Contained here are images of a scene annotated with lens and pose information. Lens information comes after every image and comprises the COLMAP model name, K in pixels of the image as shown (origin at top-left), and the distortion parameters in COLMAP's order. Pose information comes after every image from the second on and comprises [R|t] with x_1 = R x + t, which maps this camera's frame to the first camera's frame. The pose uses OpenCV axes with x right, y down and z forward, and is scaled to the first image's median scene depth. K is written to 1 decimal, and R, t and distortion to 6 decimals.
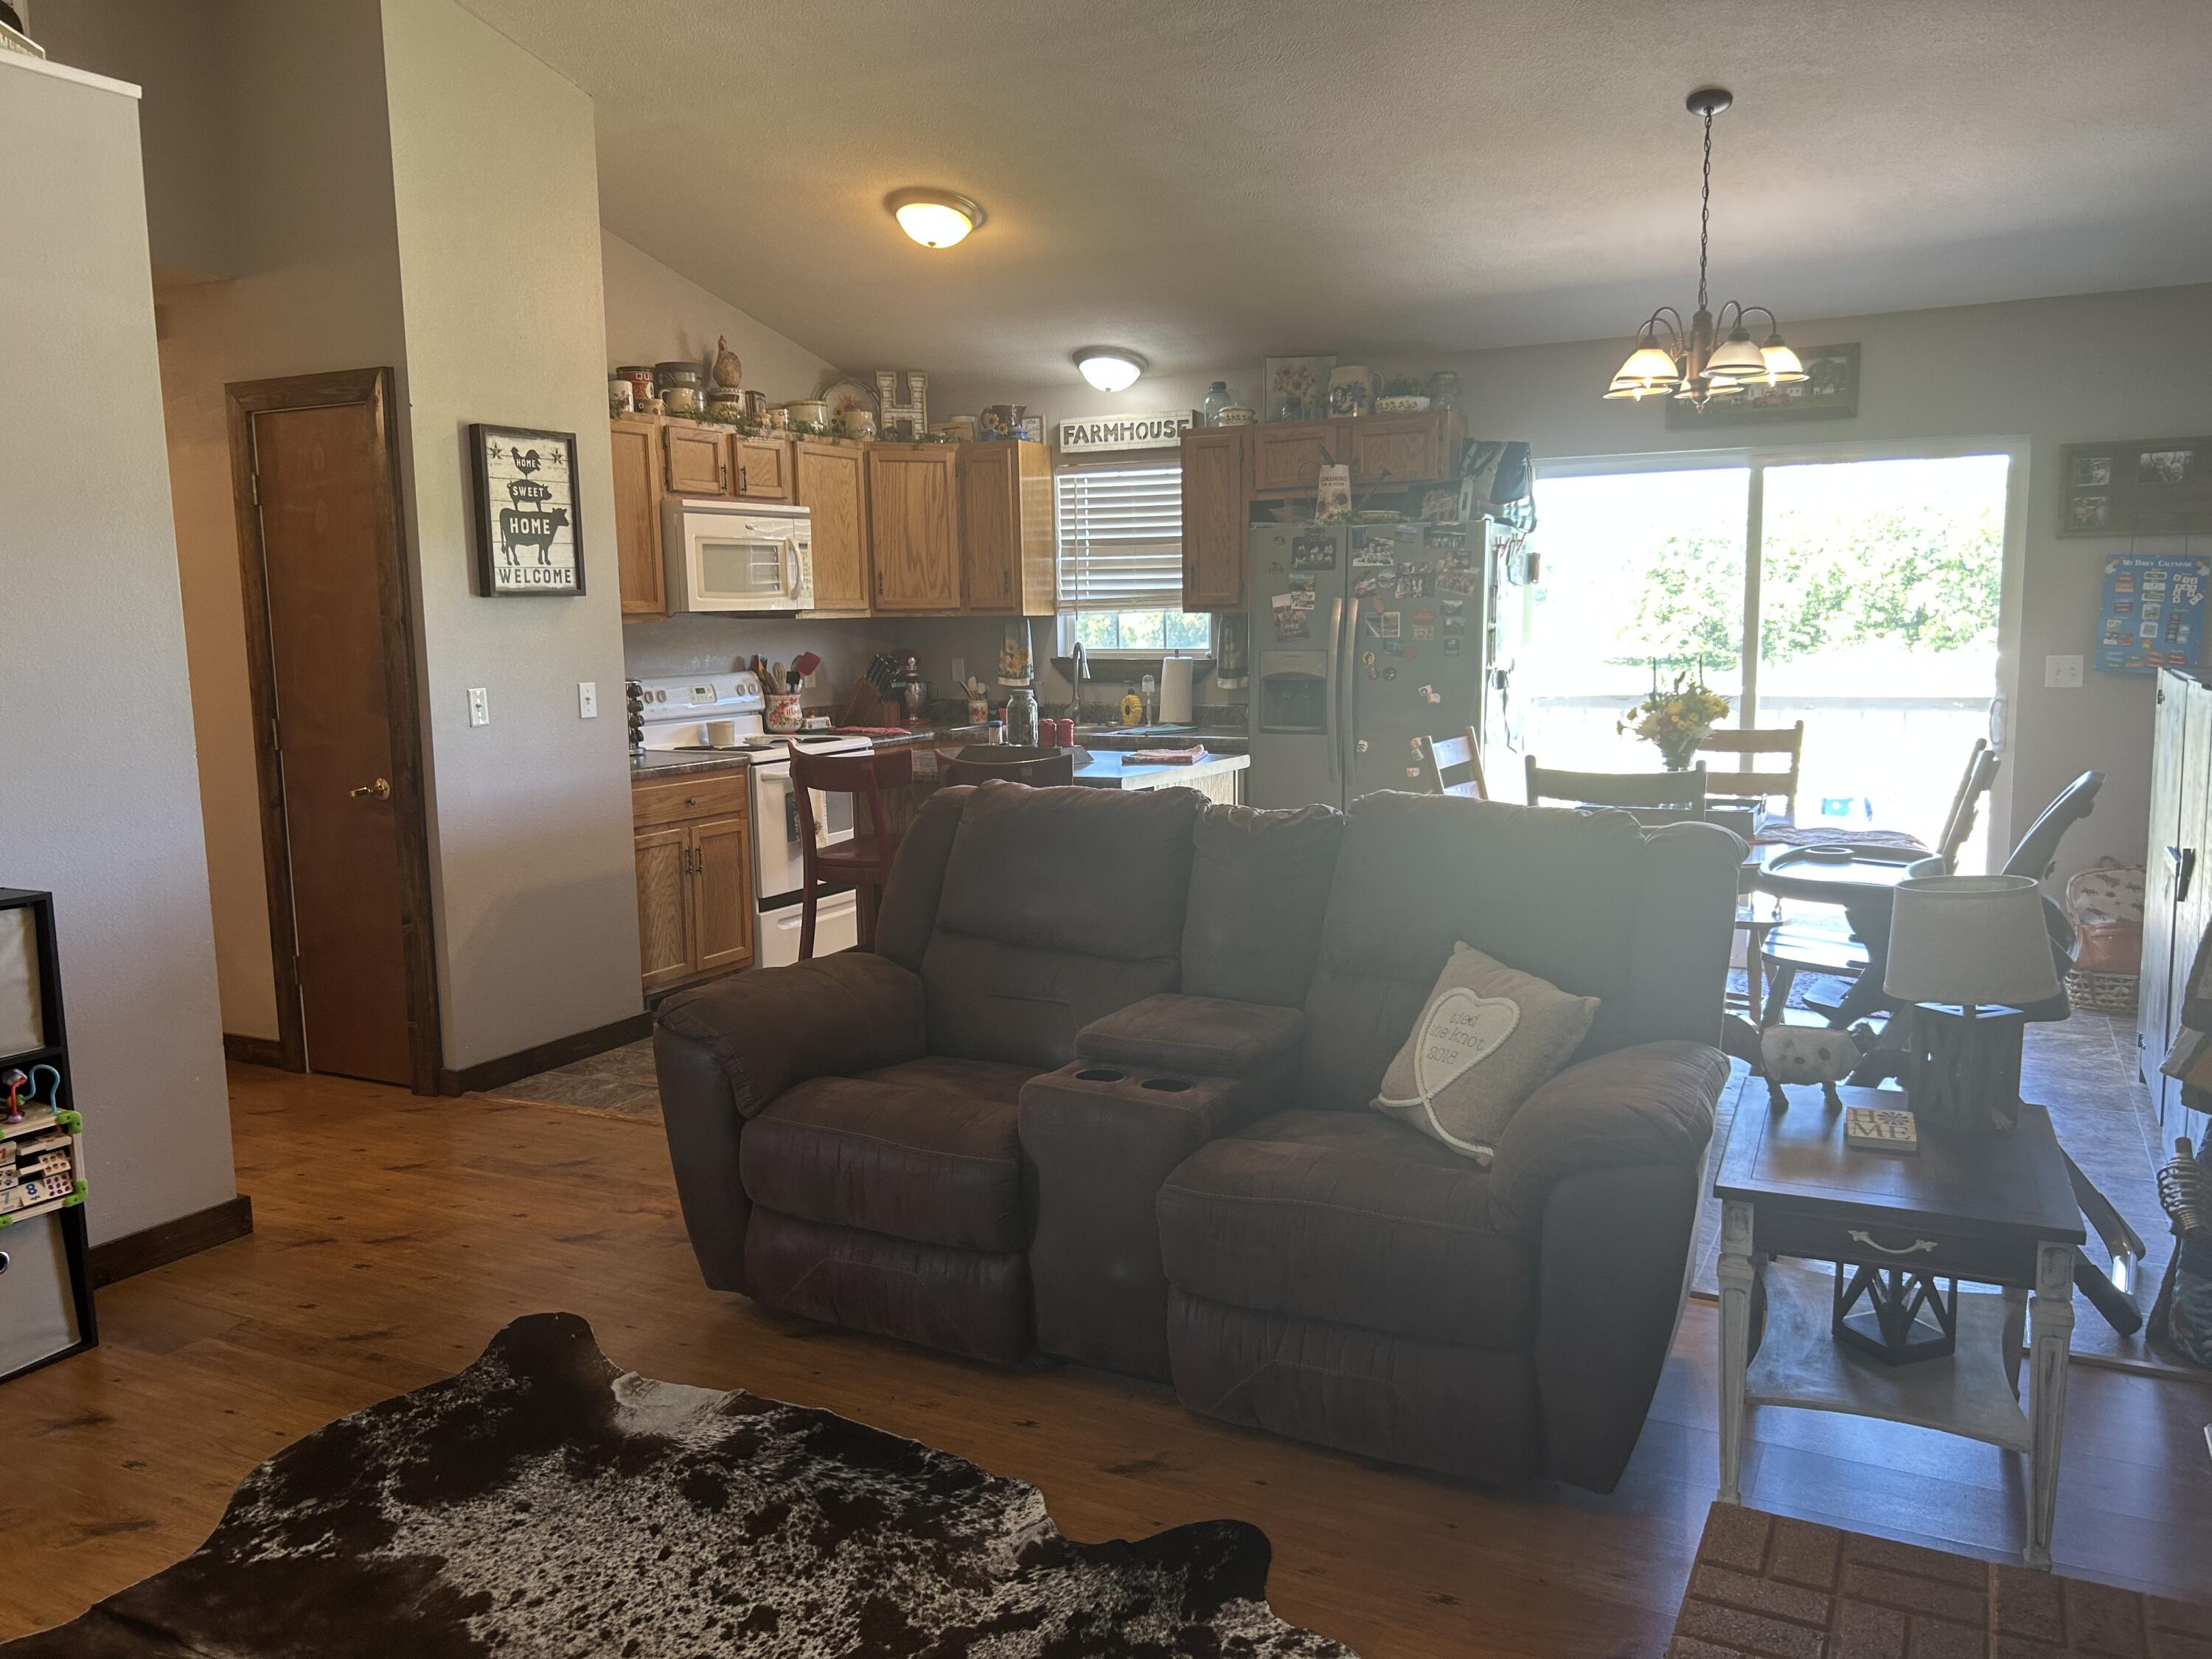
lens RADIAL K [[1675.9, 0, 1123.1], [0, 1675.9, 829.1], [0, 0, 1]] dist [0.065006, -0.073330]
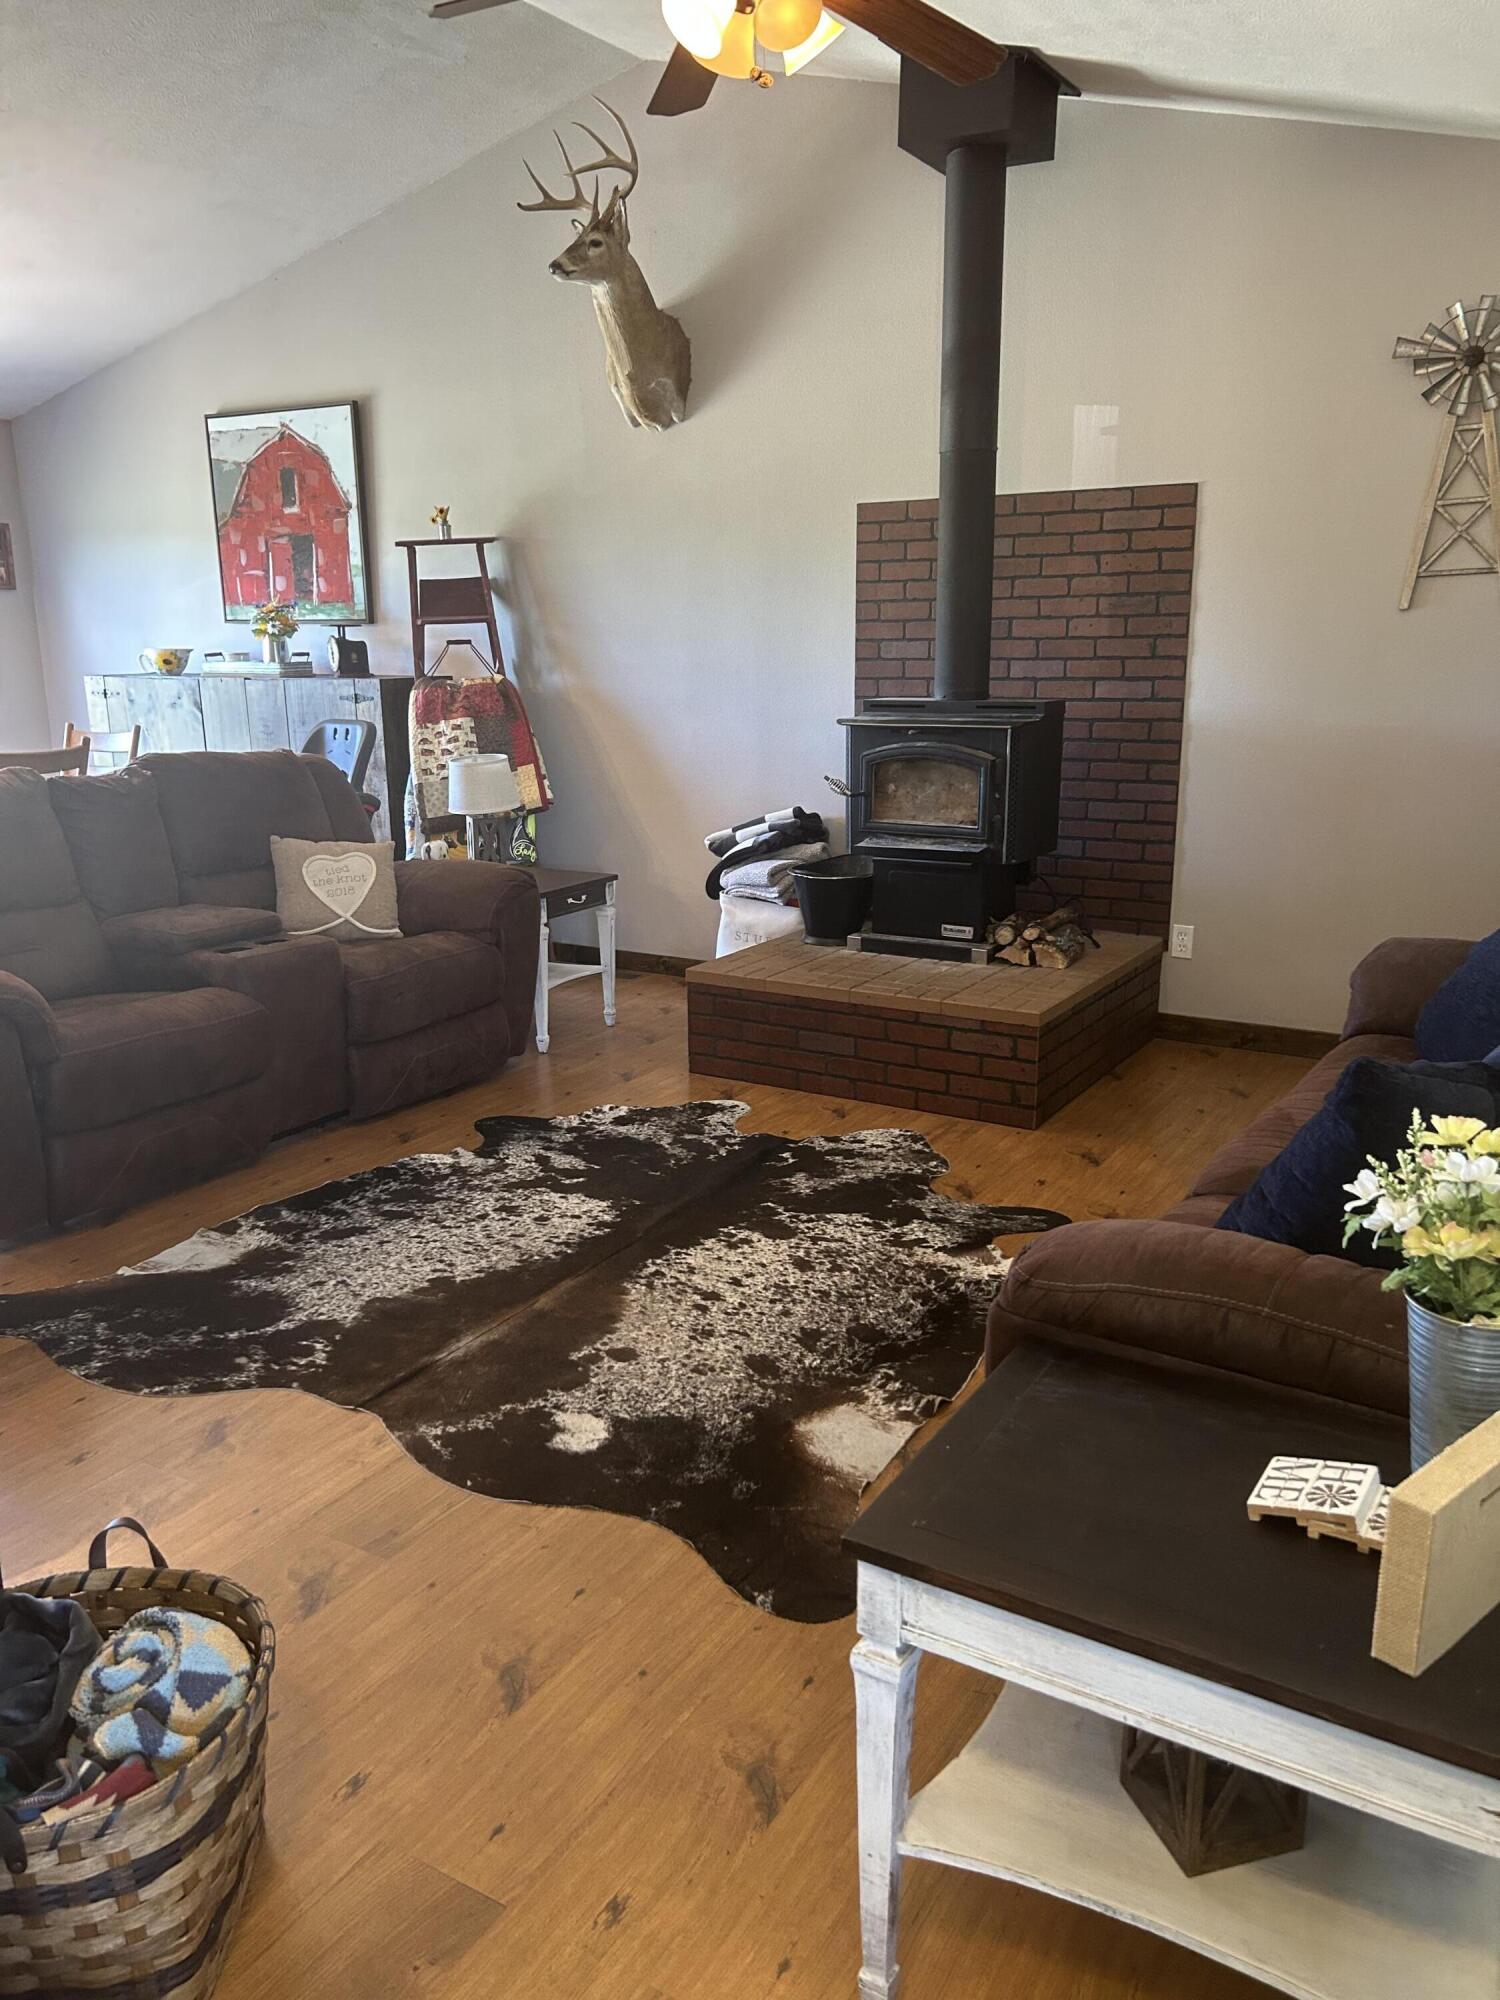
lens RADIAL K [[1501.3, 0, 732.5], [0, 1501.3, 1005.0], [0, 0, 1]] dist [0.105120, -0.190122]
pose [[0.077725, -0.226398, 0.970929, -0.738957], [0.138226, 0.966916, 0.214397, -0.016614], [-0.987346, 0.117544, 0.106448, 0.259778]]
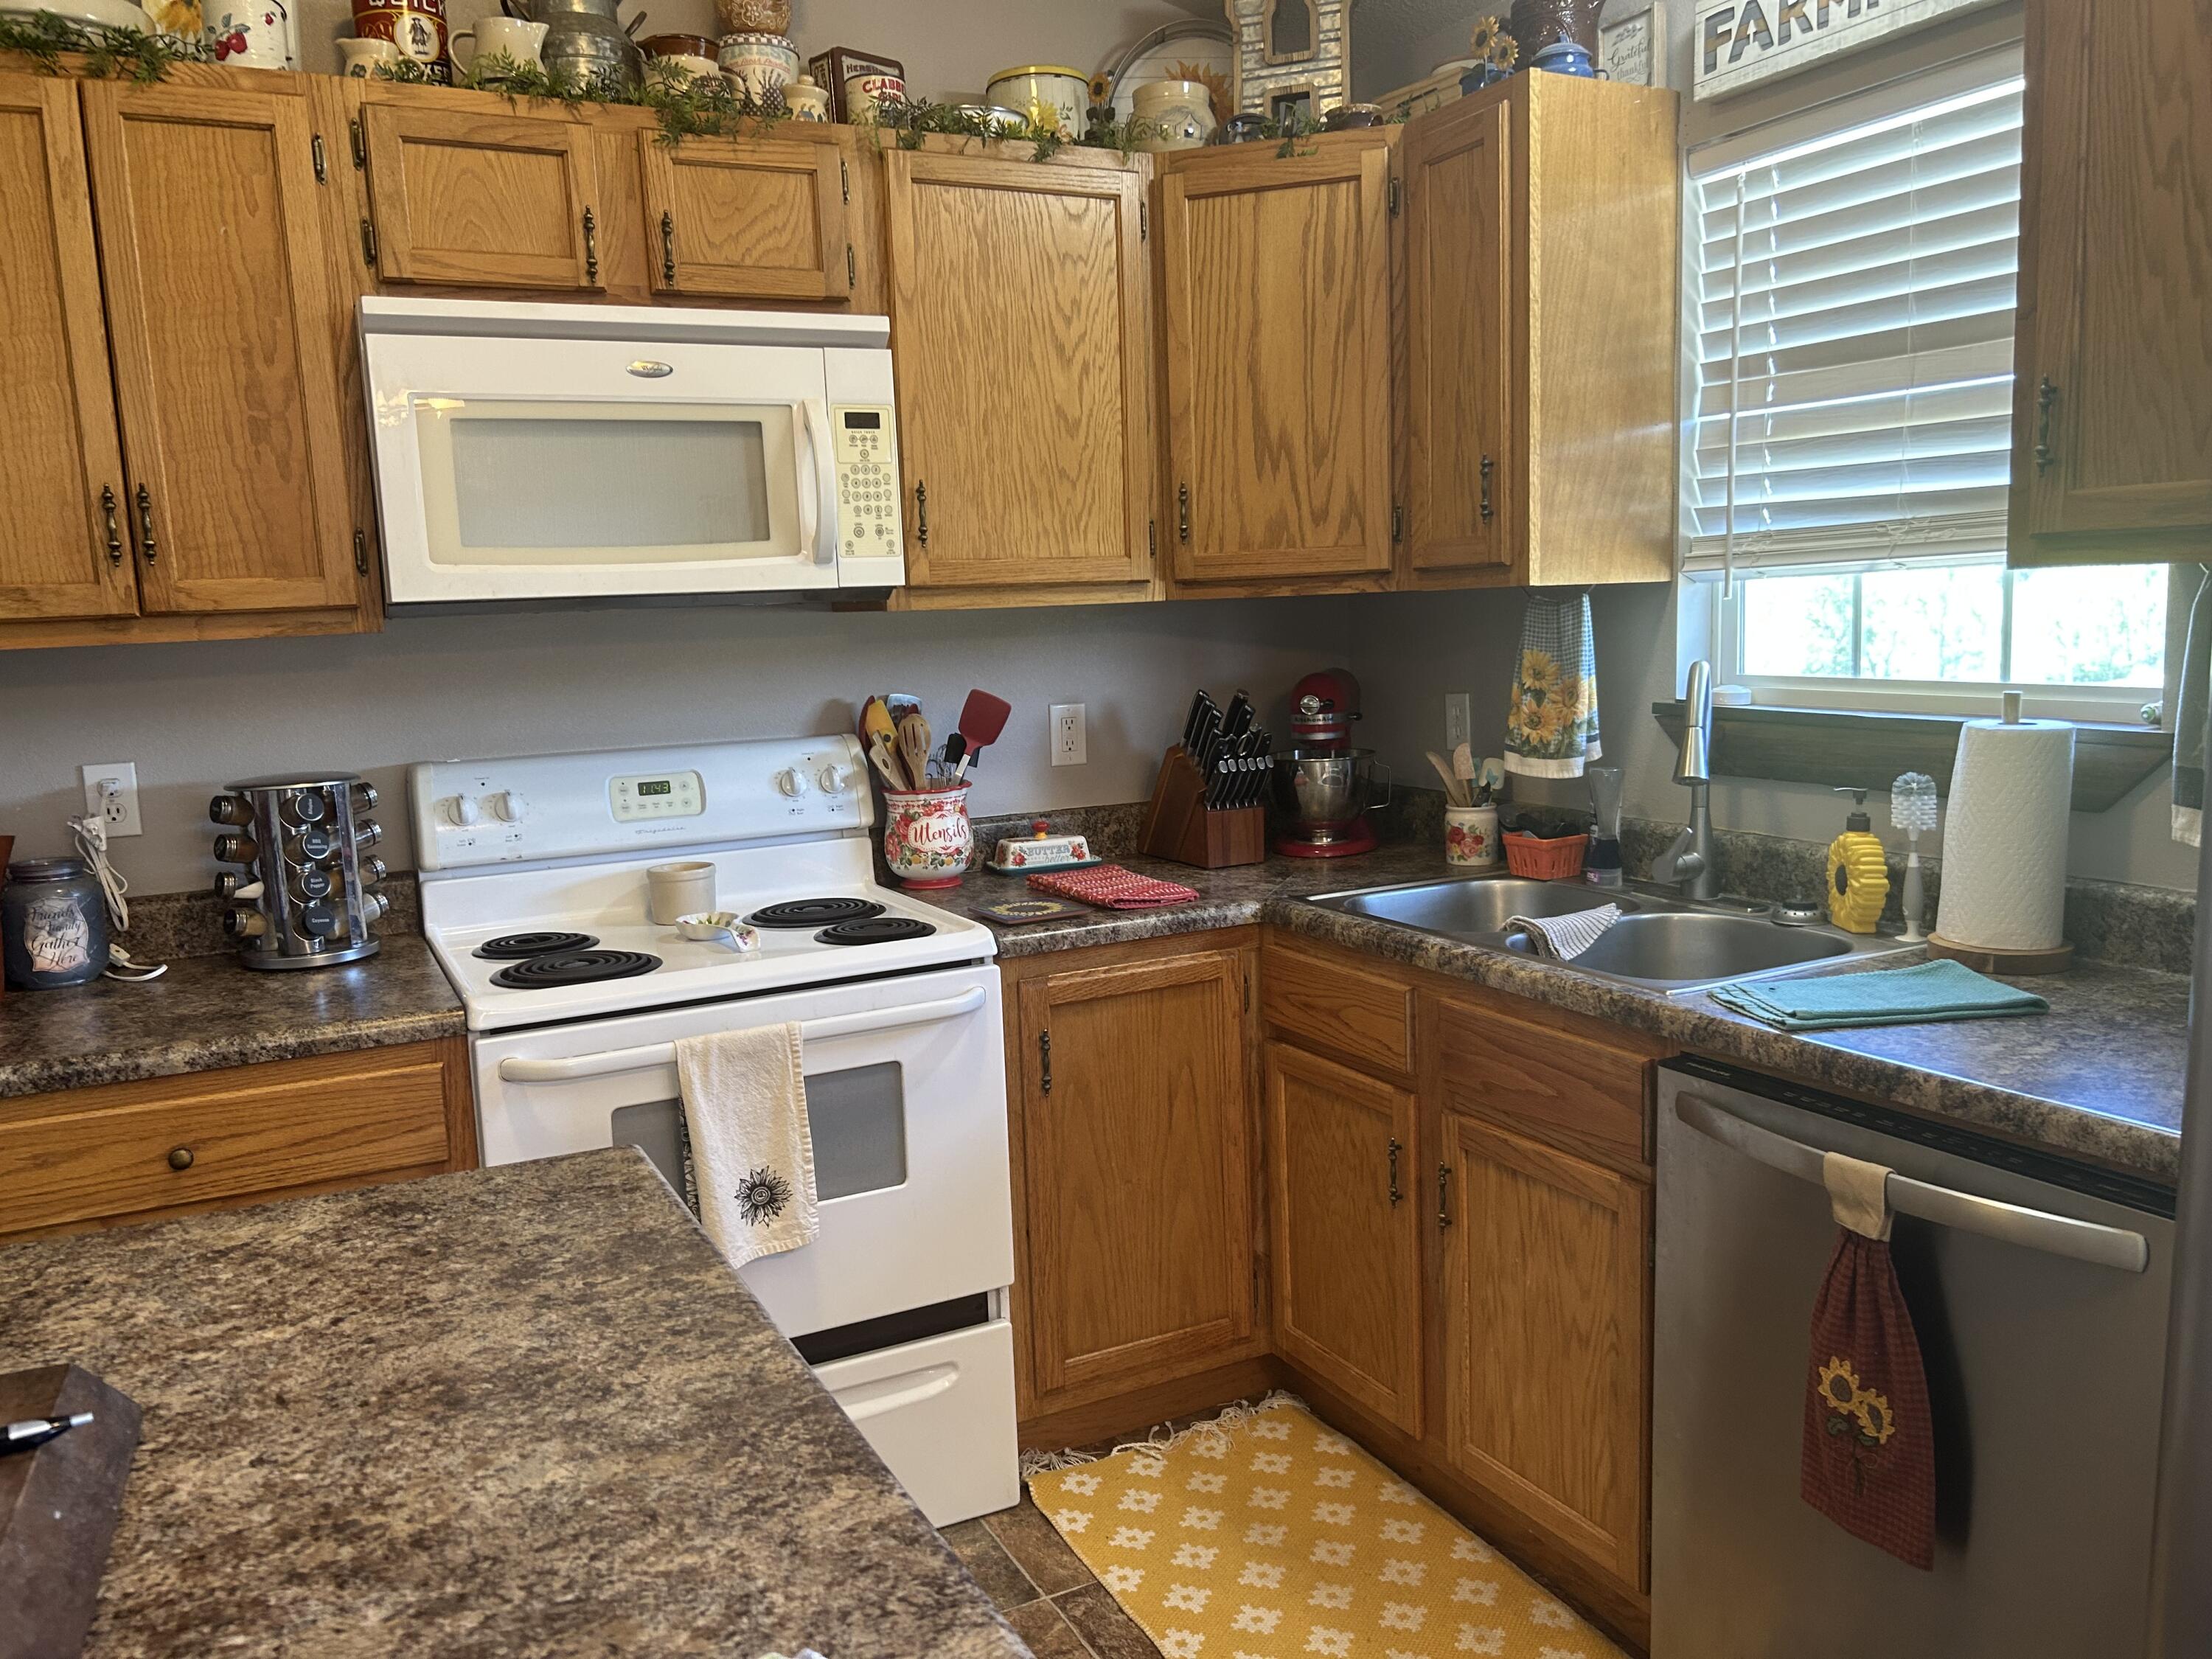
lens RADIAL K [[1699.9, 0, 1106.0], [0, 1699.9, 829.5], [0, 0, 1]] dist [0.076704, -0.107736]
pose [[0.811384, 0.064208, -0.580976, 0.111816], [-0.052581, 0.997936, 0.036854, -0.121849], [0.582143, 0.000646, 0.813086, 0.939981]]
